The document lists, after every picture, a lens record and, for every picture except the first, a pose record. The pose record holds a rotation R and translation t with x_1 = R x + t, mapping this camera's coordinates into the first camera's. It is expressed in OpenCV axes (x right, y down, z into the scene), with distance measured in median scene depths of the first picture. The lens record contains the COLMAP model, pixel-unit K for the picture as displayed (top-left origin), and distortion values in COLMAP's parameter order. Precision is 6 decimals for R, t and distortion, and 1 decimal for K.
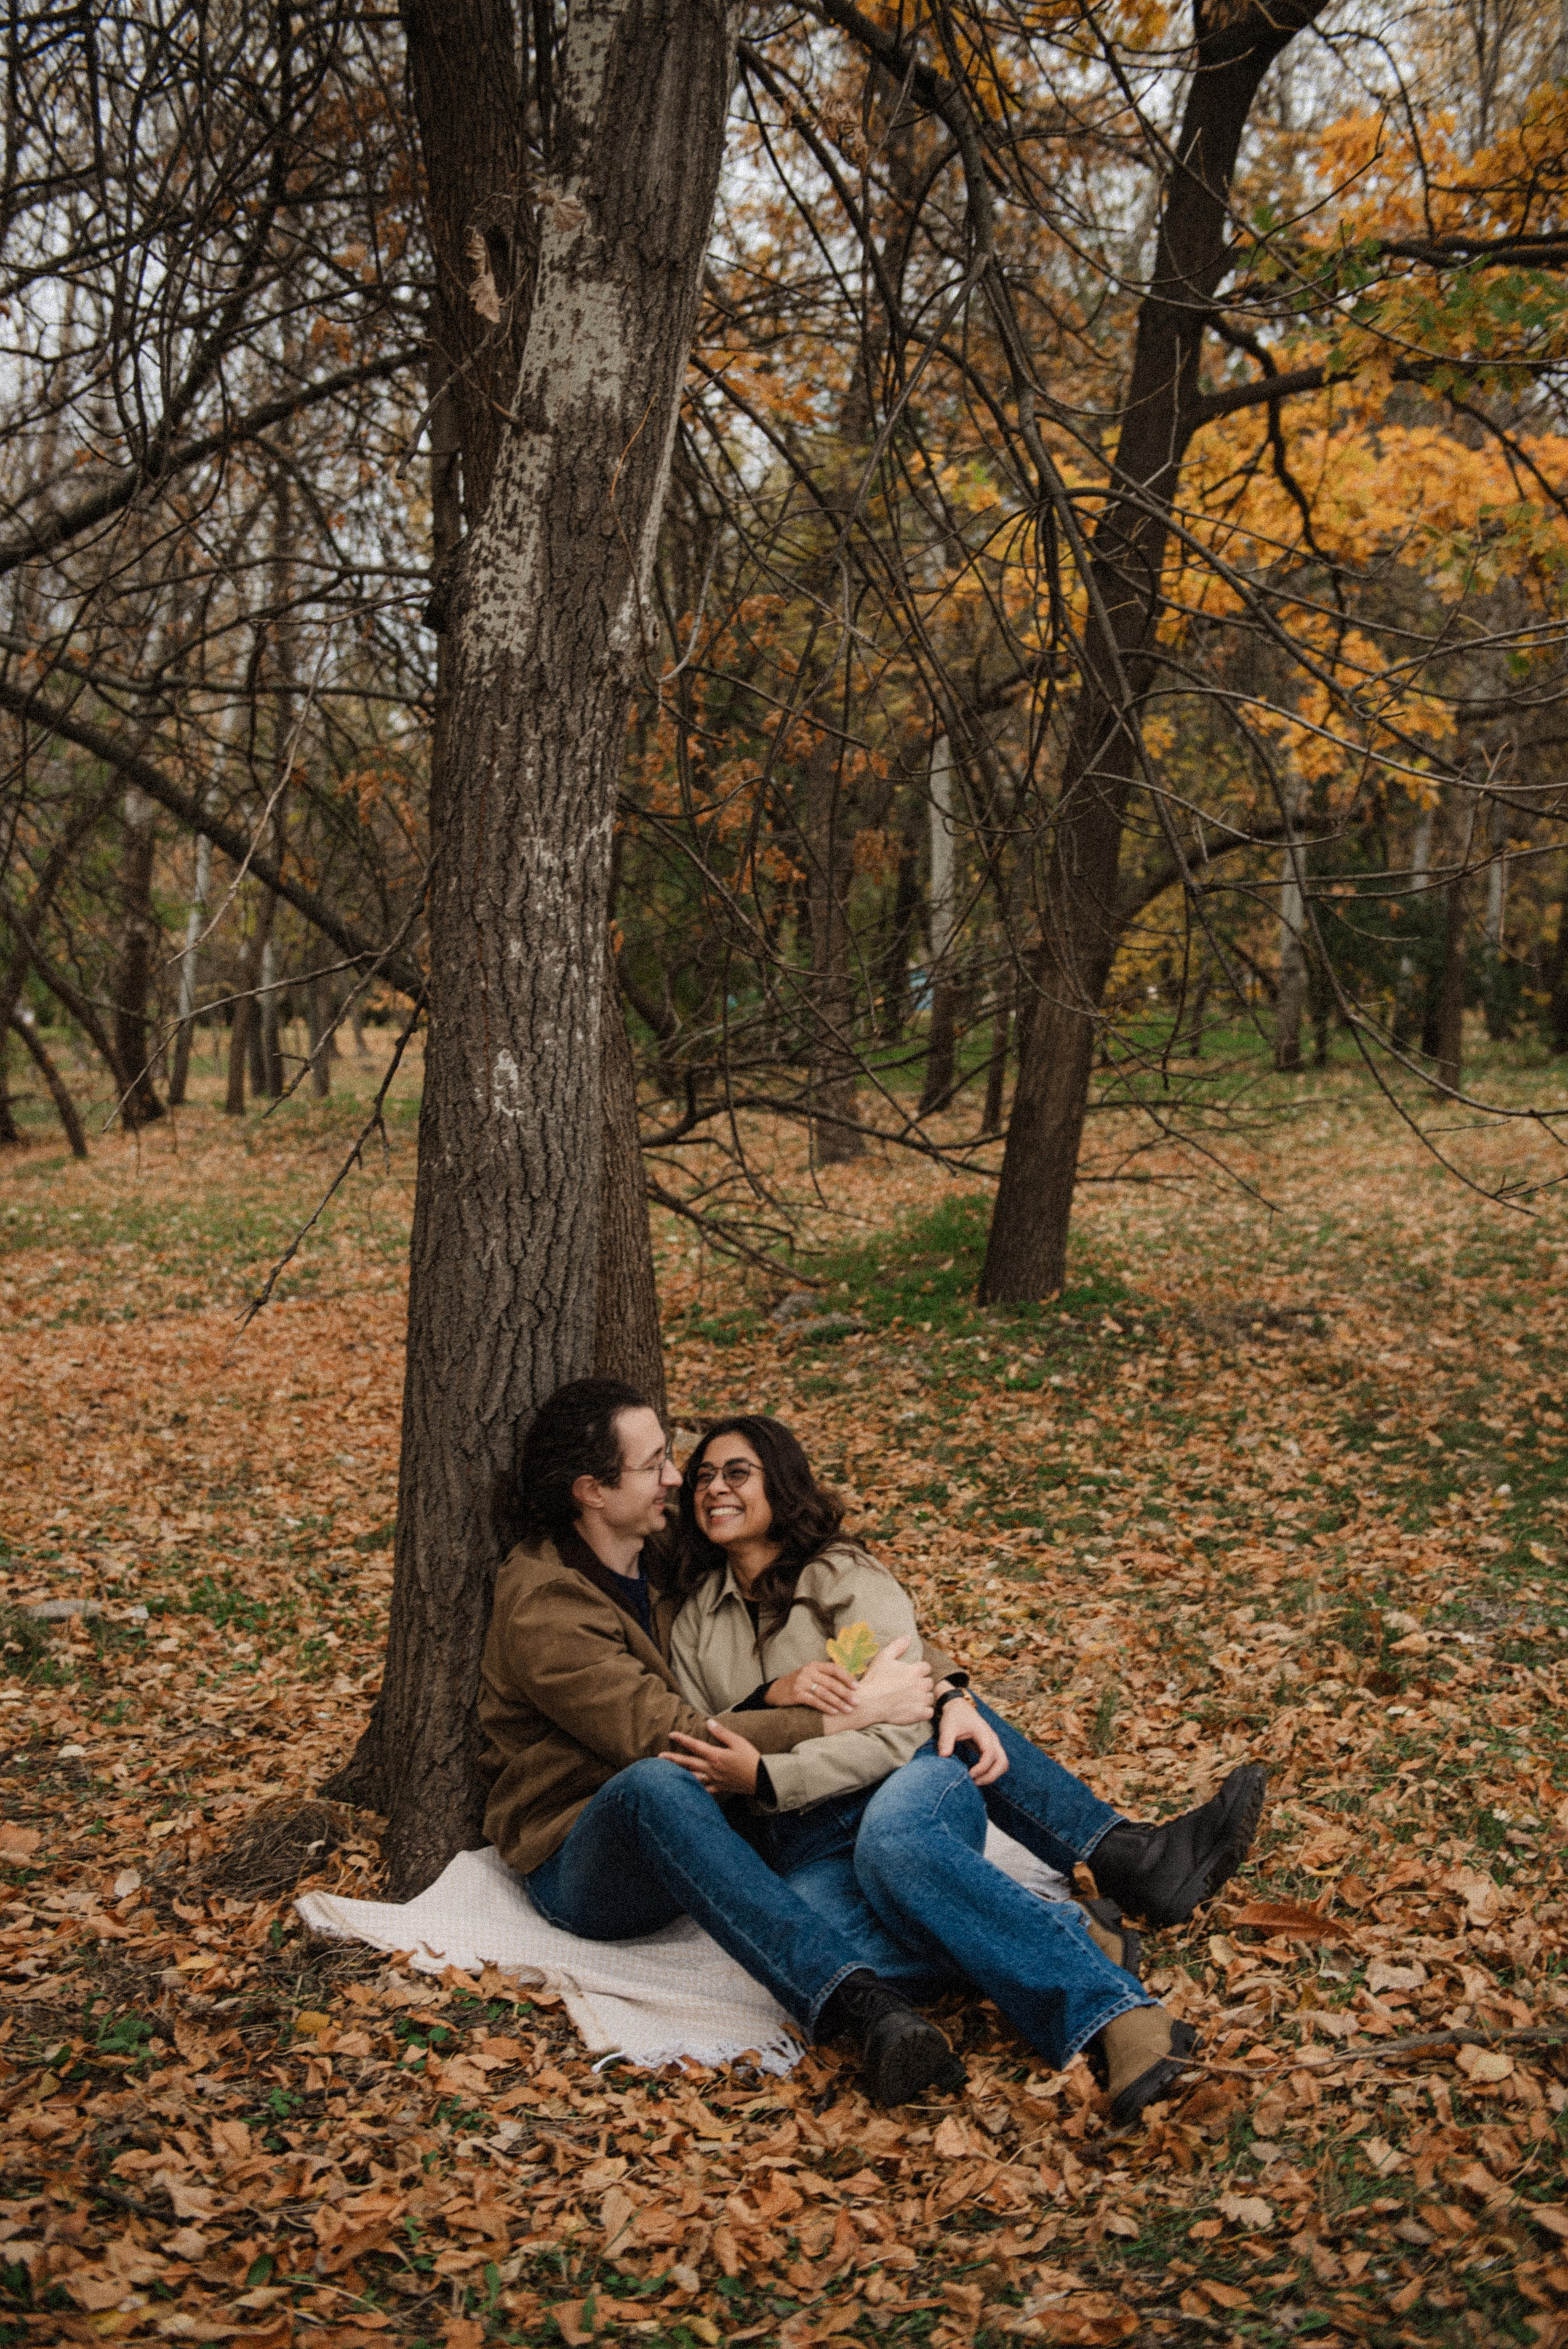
lens RADIAL K [[2652.1, 0, 779.8], [0, 2652.1, 1174.3], [0, 0, 1]] dist [0.097703, 0.000000]
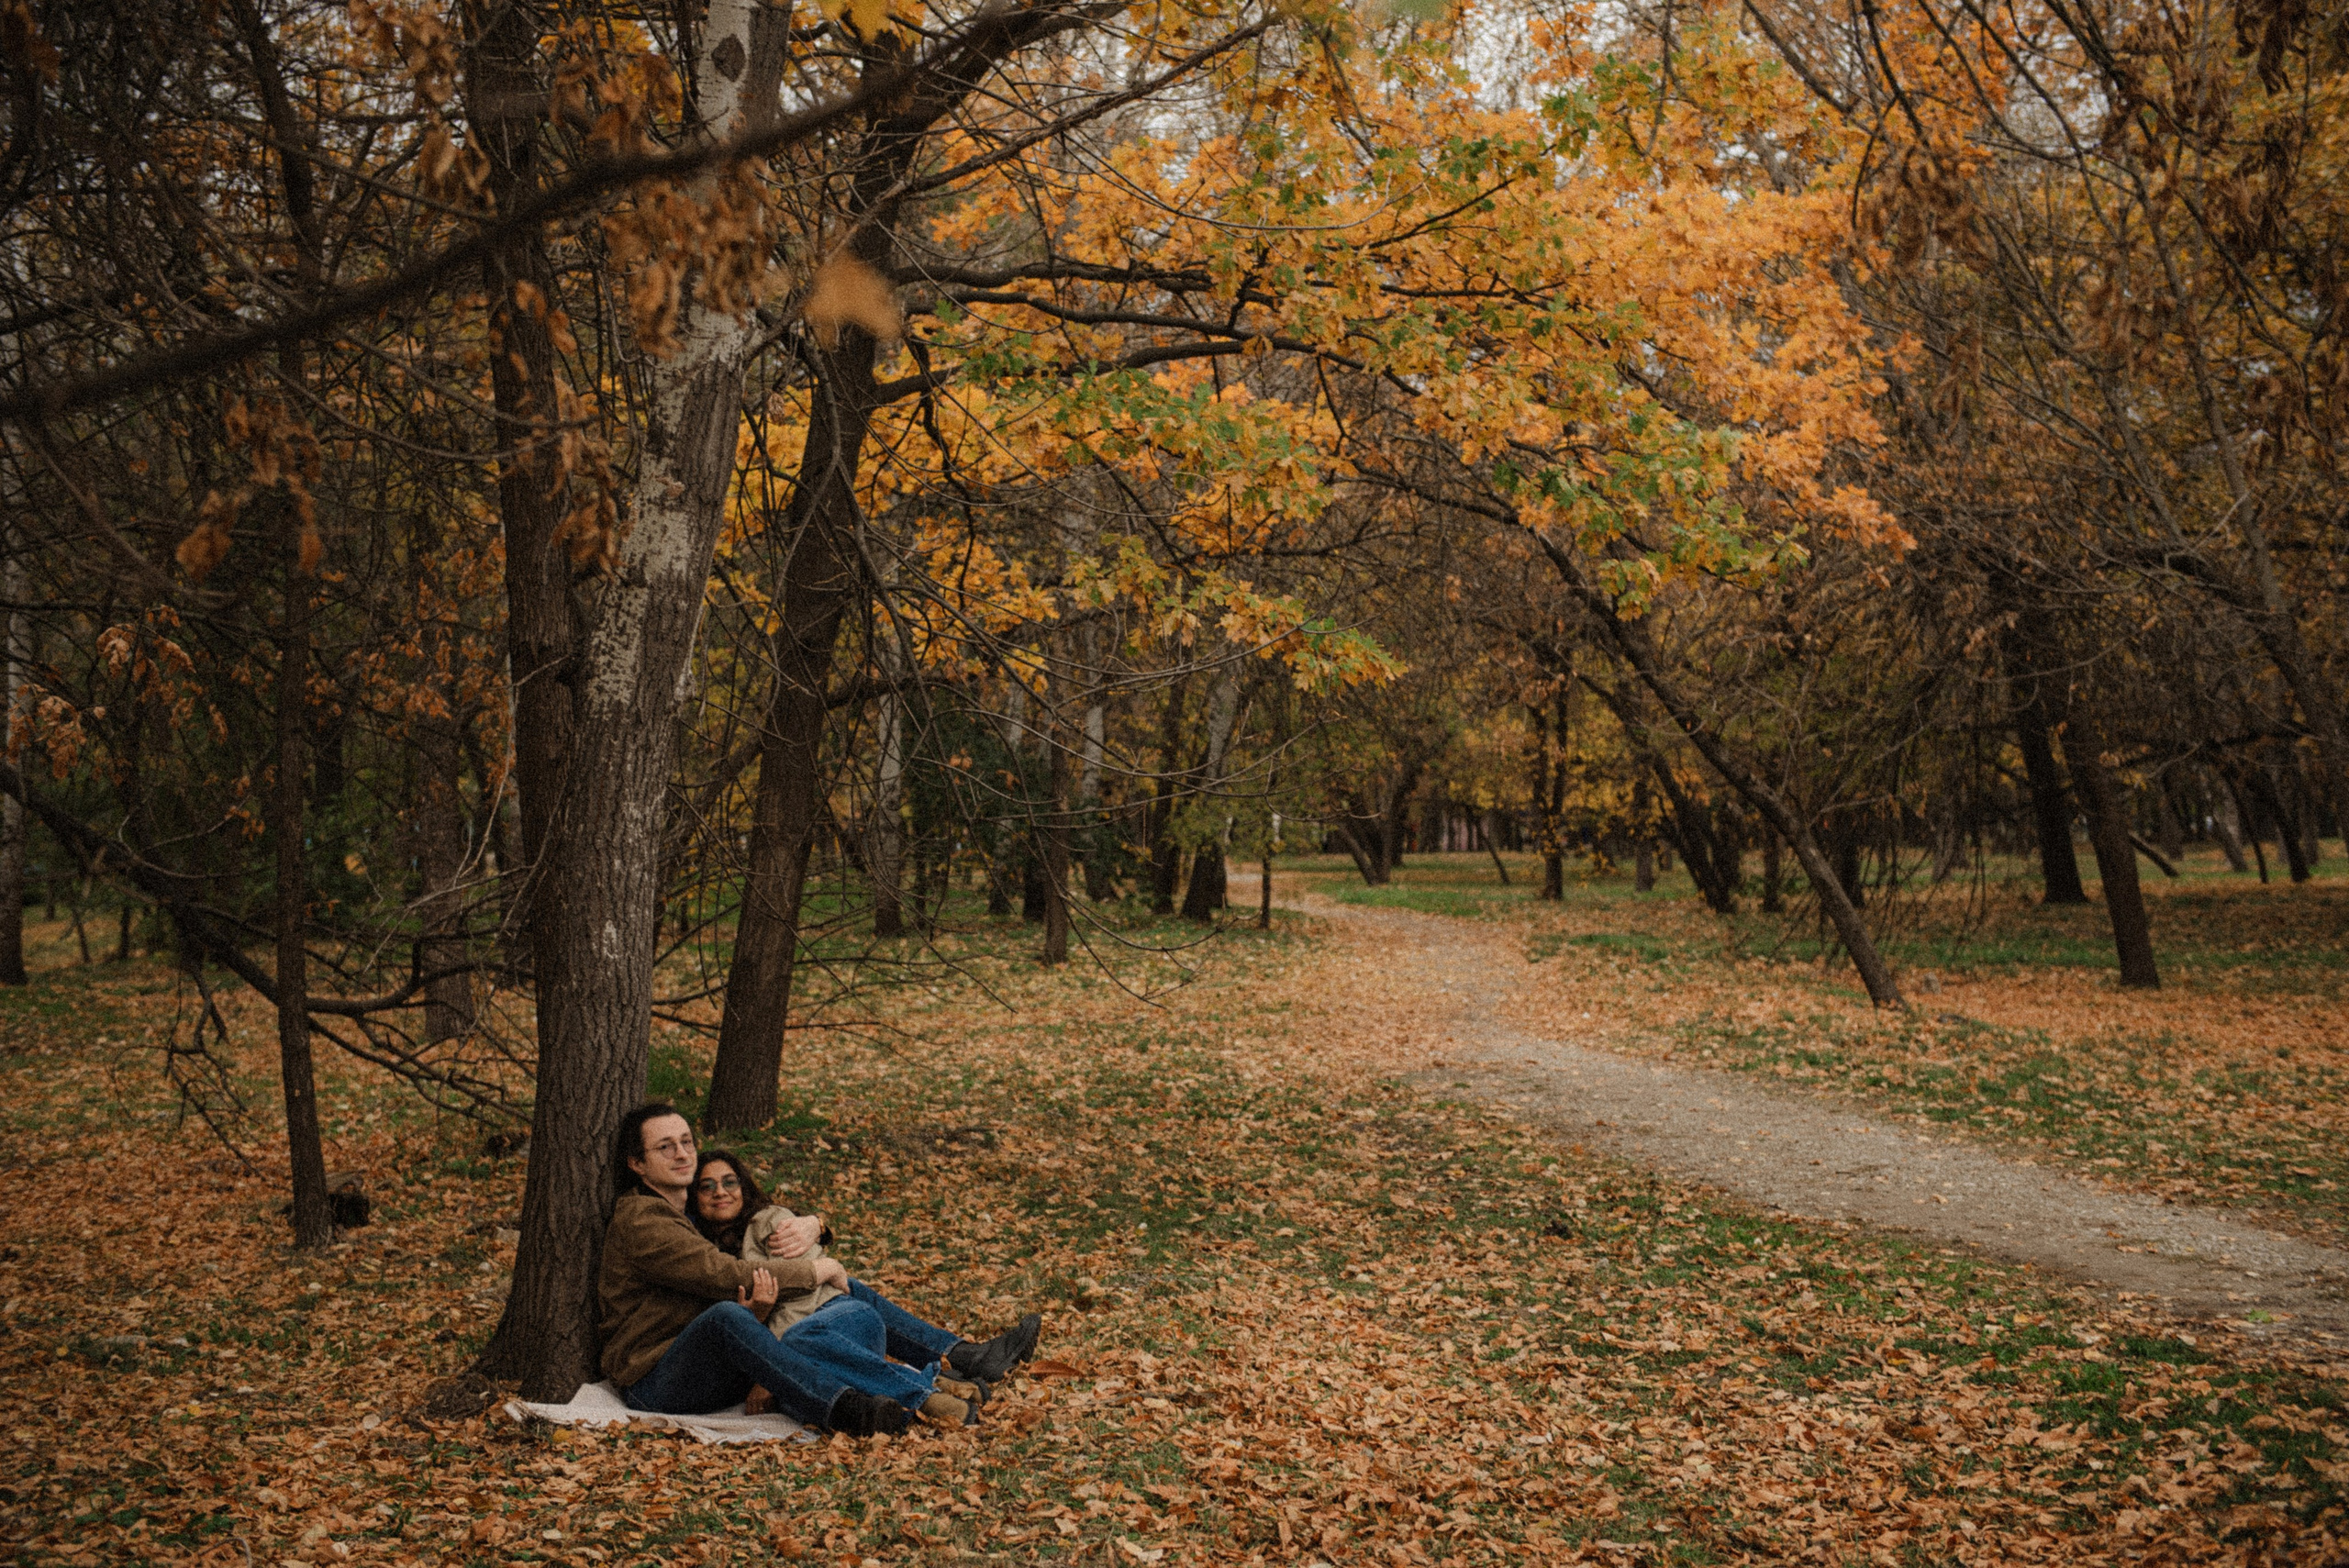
lens RADIAL K [[3484.8, 0, 1175.5], [0, 3484.8, 782.2], [0, 0, 1]] dist [0.133882, 0.000000]
pose [[0.958392, -0.001815, 0.285451, -0.185226], [0.025834, 0.996428, -0.080399, 0.026450], [-0.284285, 0.084428, 0.955015, -0.609141]]
